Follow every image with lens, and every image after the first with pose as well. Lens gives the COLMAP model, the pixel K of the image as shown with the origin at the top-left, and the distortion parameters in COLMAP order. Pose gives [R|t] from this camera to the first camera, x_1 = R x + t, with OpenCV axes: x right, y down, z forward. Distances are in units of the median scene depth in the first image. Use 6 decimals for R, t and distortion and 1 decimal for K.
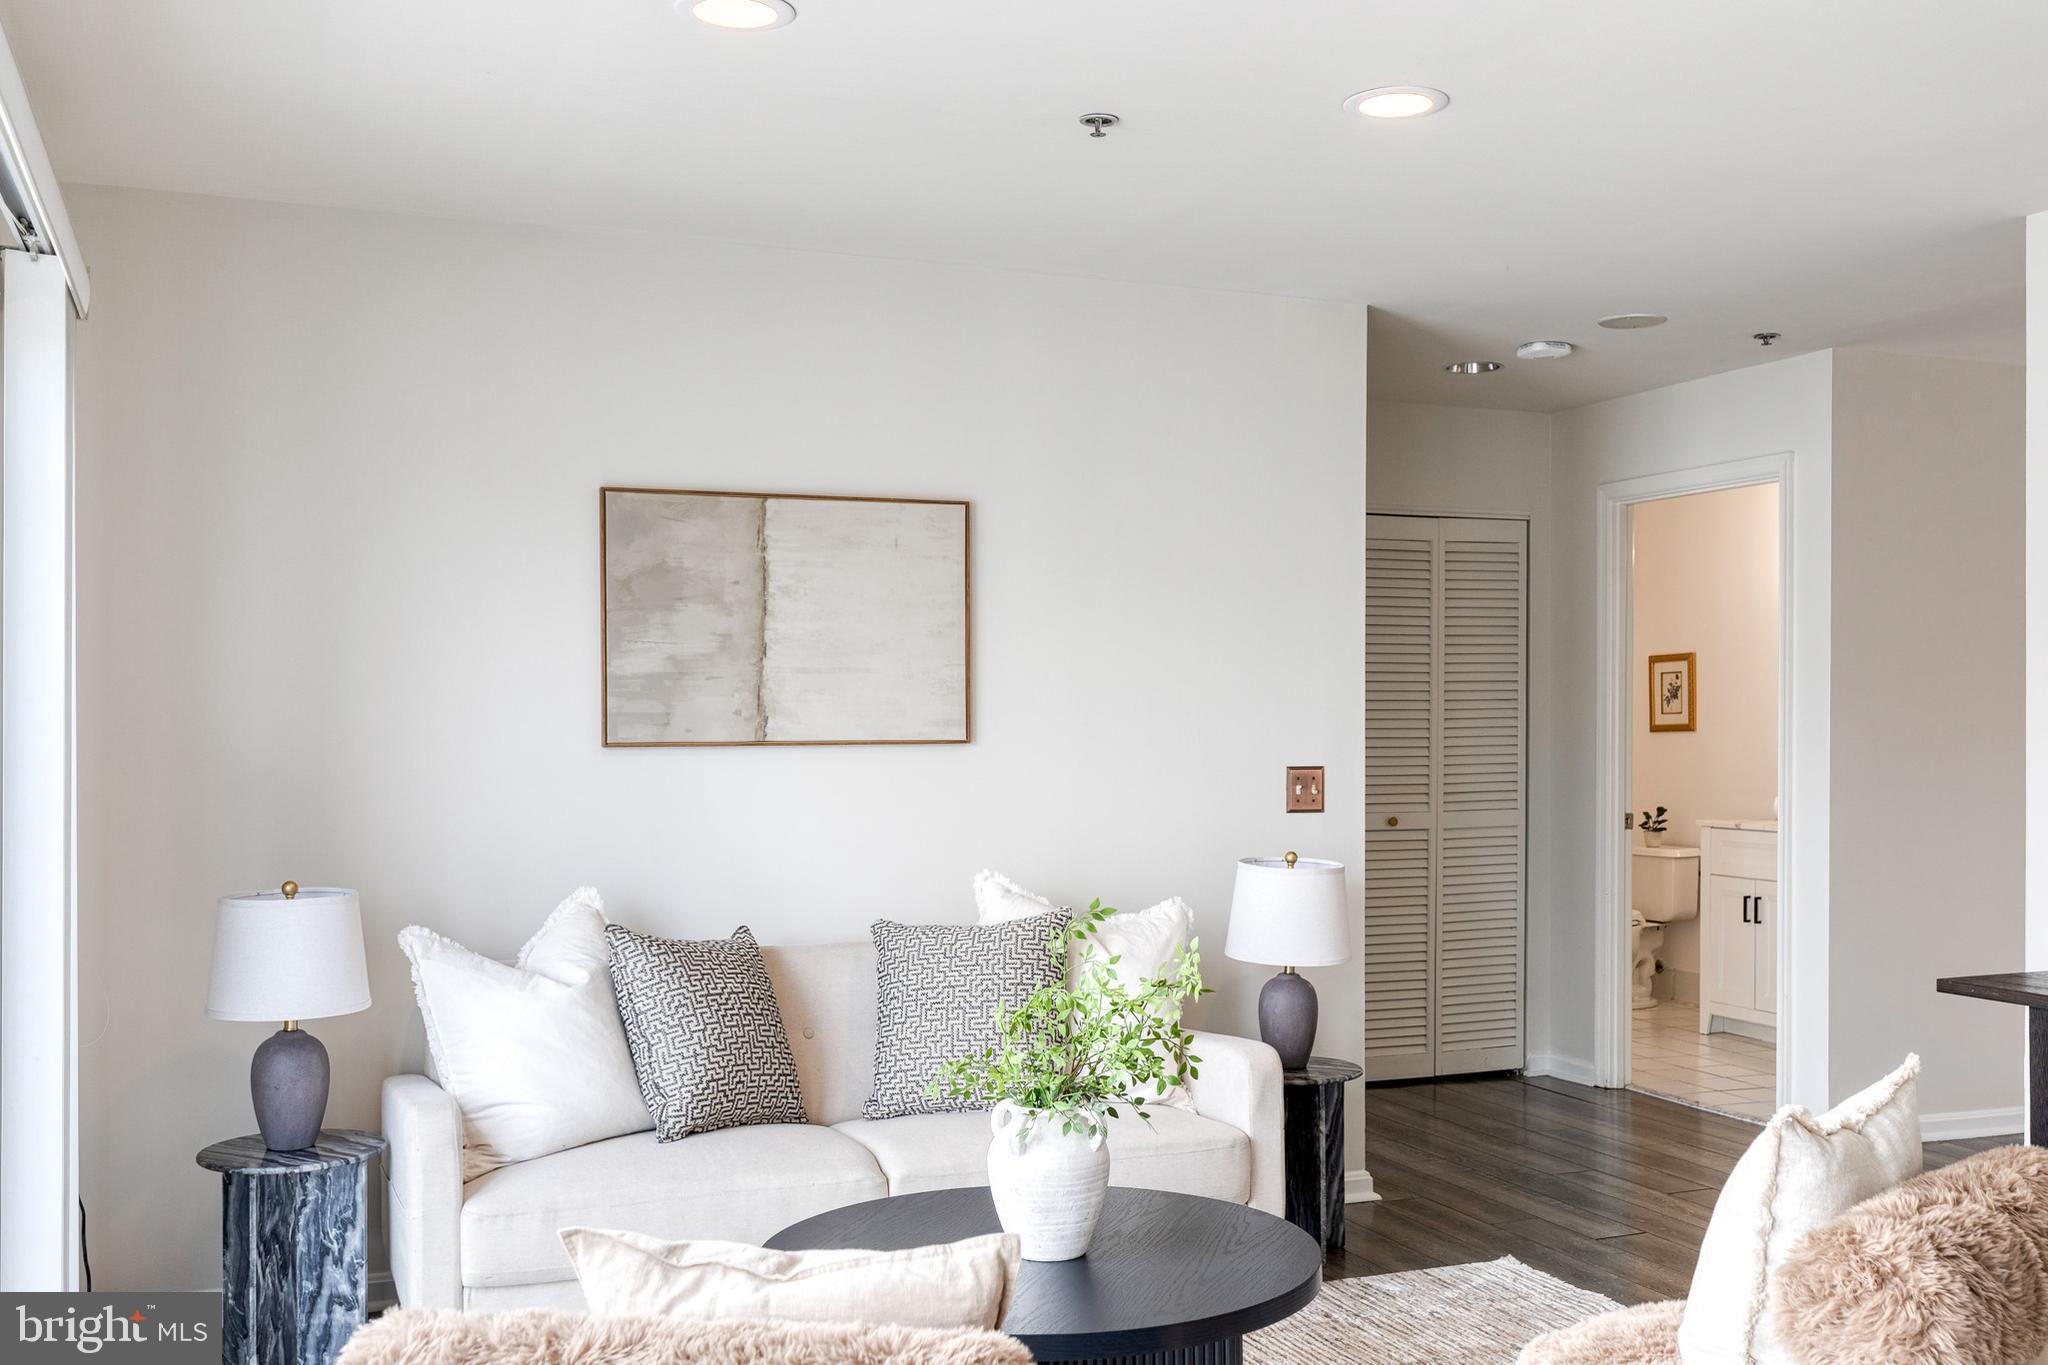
lens RADIAL K [[1969.5, 0, 1049.4], [0, 1969.5, 727.4], [0, 0, 1]] dist [0.012628, 0.010382]
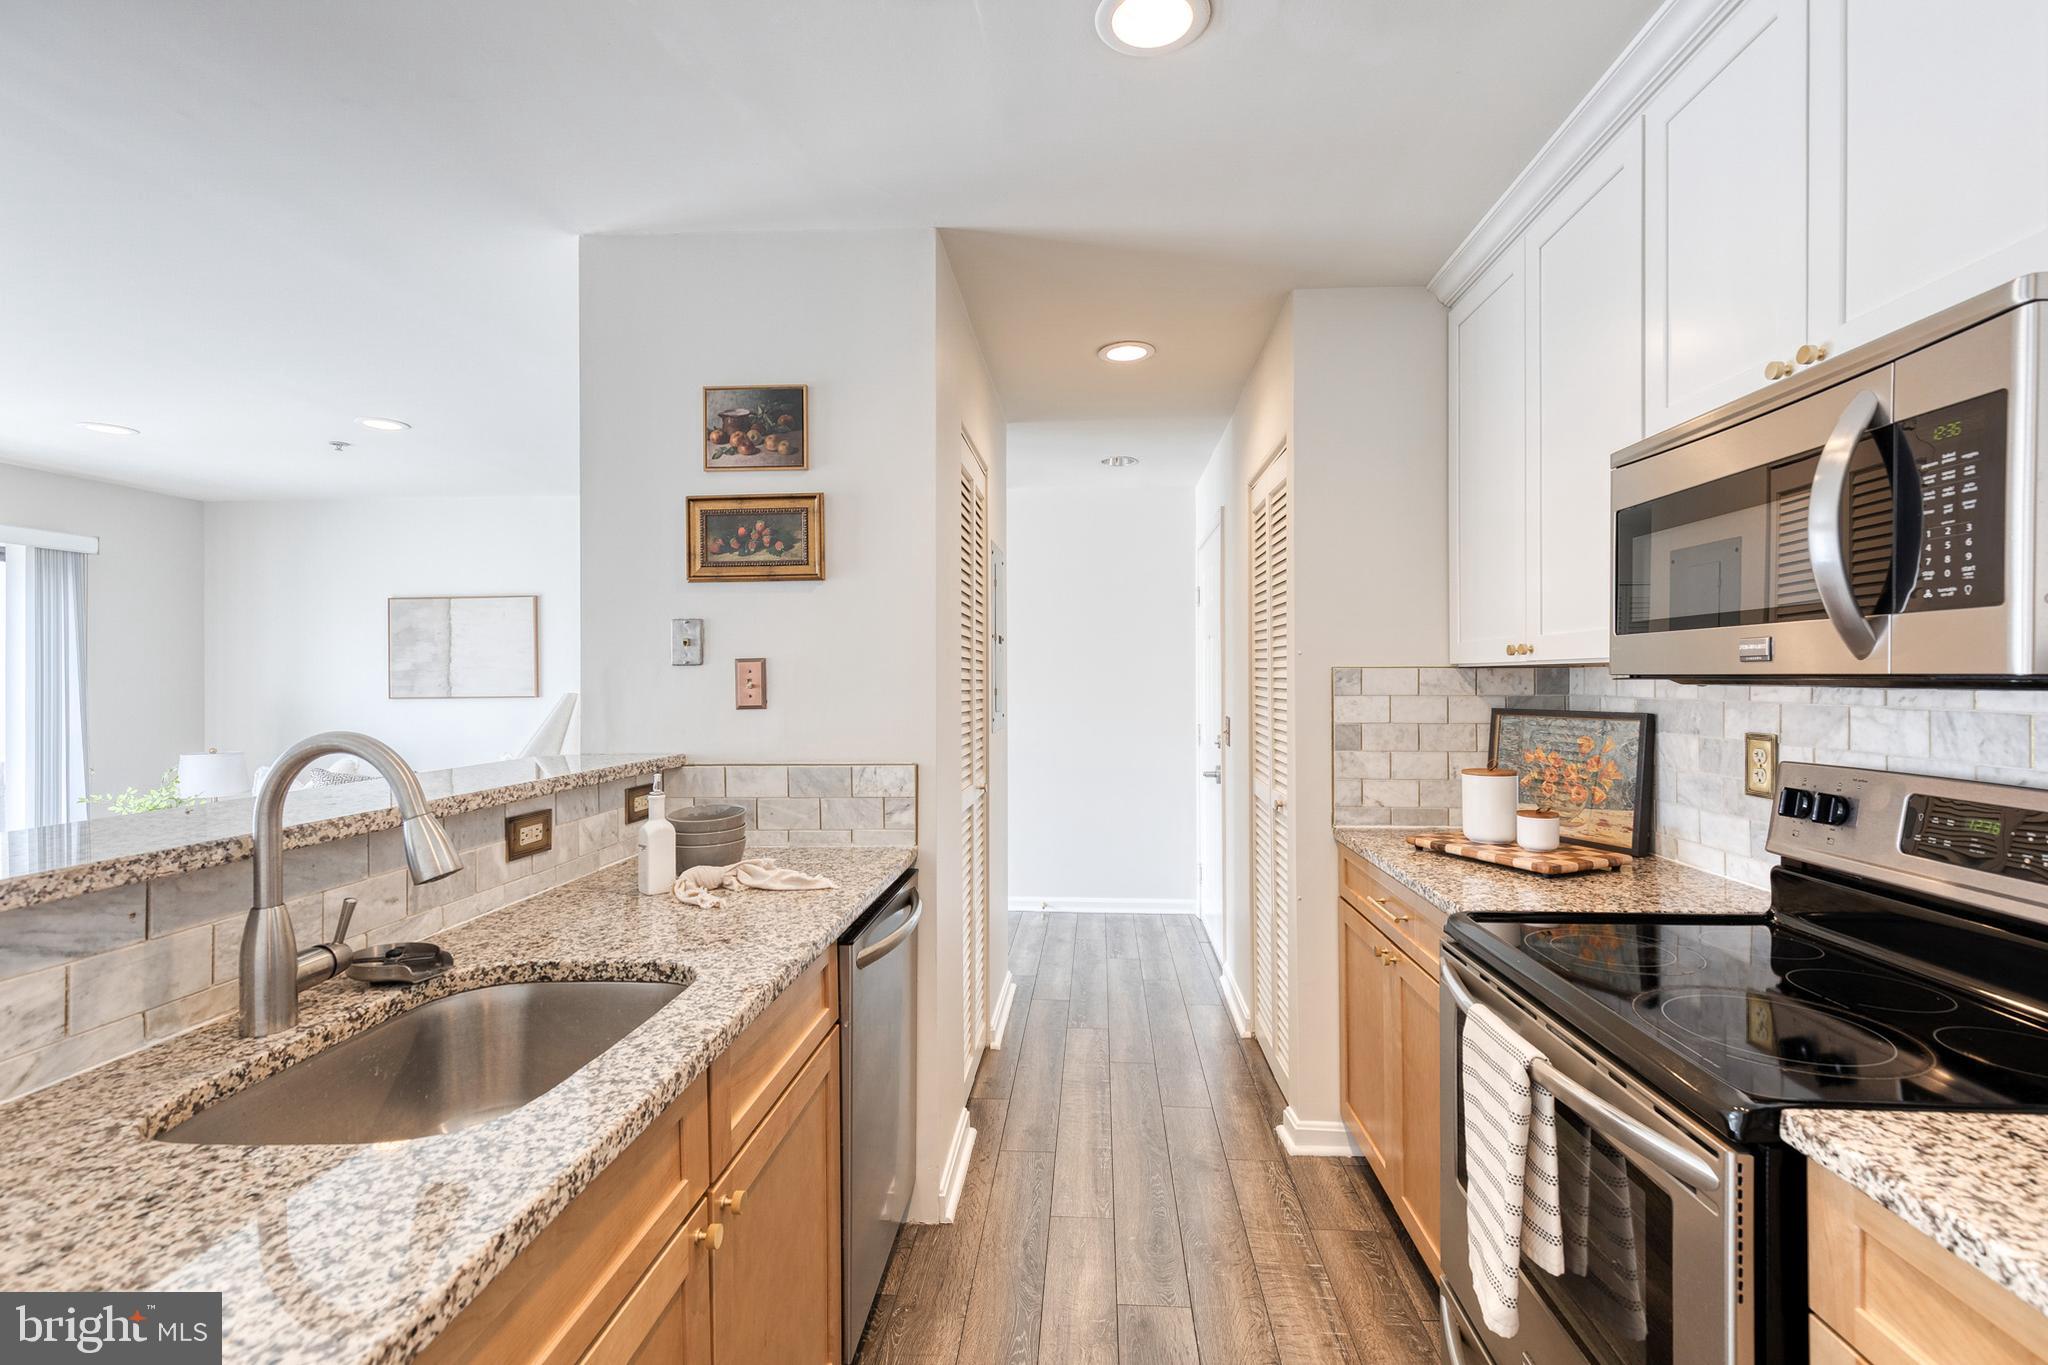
lens RADIAL K [[921.1, 0, 1046.1], [0, 921.1, 673.5], [0, 0, 1]] dist [0.009693, -0.000872]
pose [[0.901582, -0.009673, -0.432499, 1.112417], [0.005092, 0.999918, -0.011748, -0.005410], [0.432578, 0.008389, 0.901558, 0.300644]]
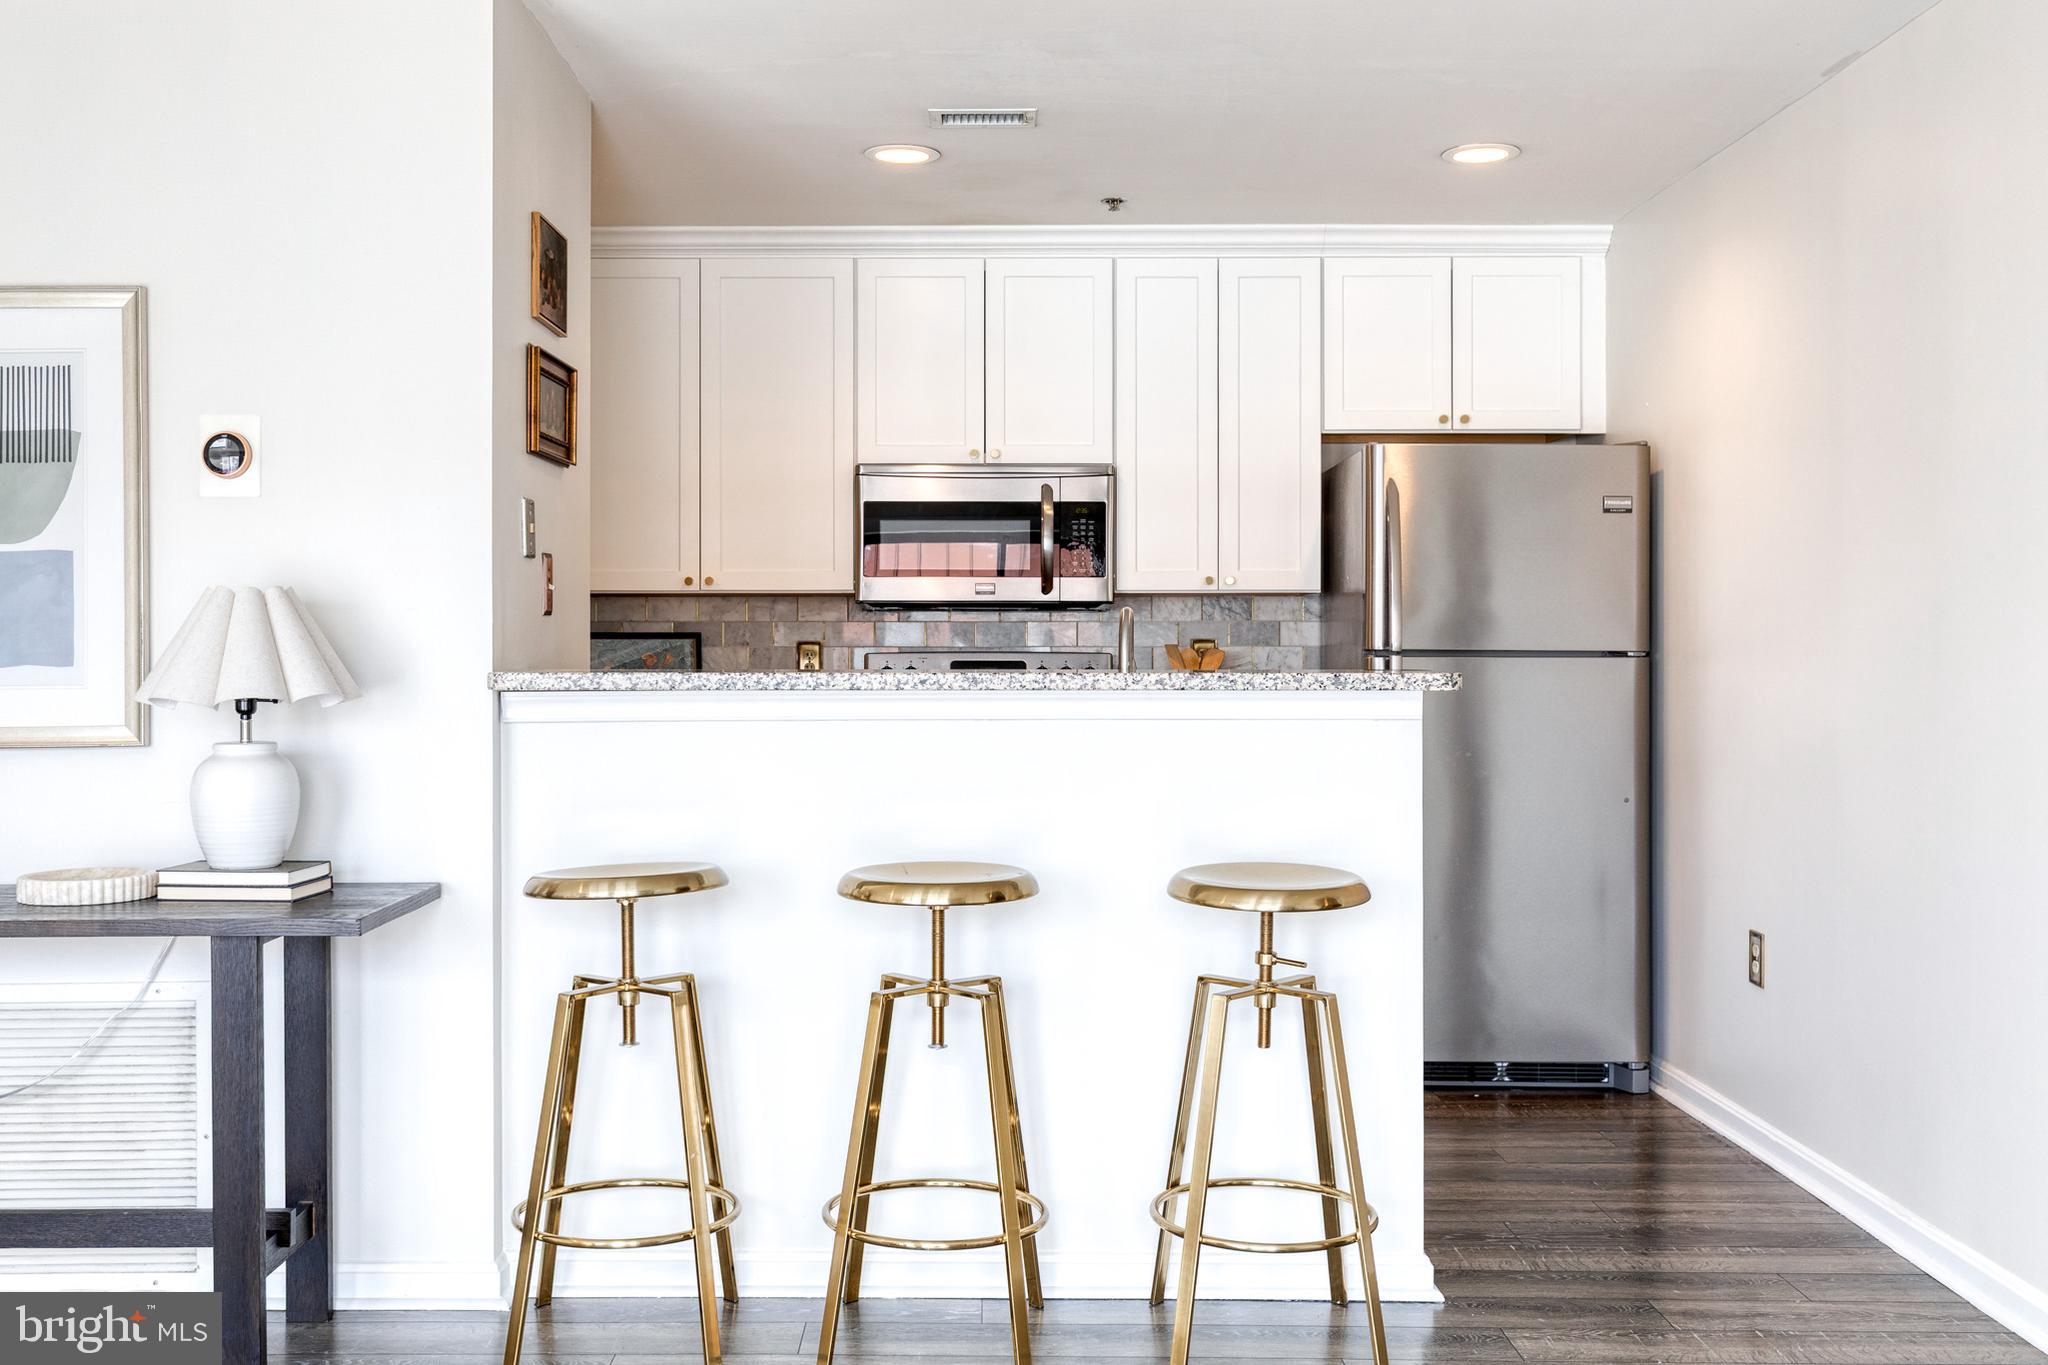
lens RADIAL K [[1994.2, 0, 975.0], [0, 1994.2, 638.6], [0, 0, 1]] dist [0.015135, -0.006849]
pose [[0.386922, 0.001609, 0.922111, -0.033946], [0.007447, 0.999960, -0.004870, 0.024210], [-0.922082, 0.008751, 0.386895, 0.156258]]
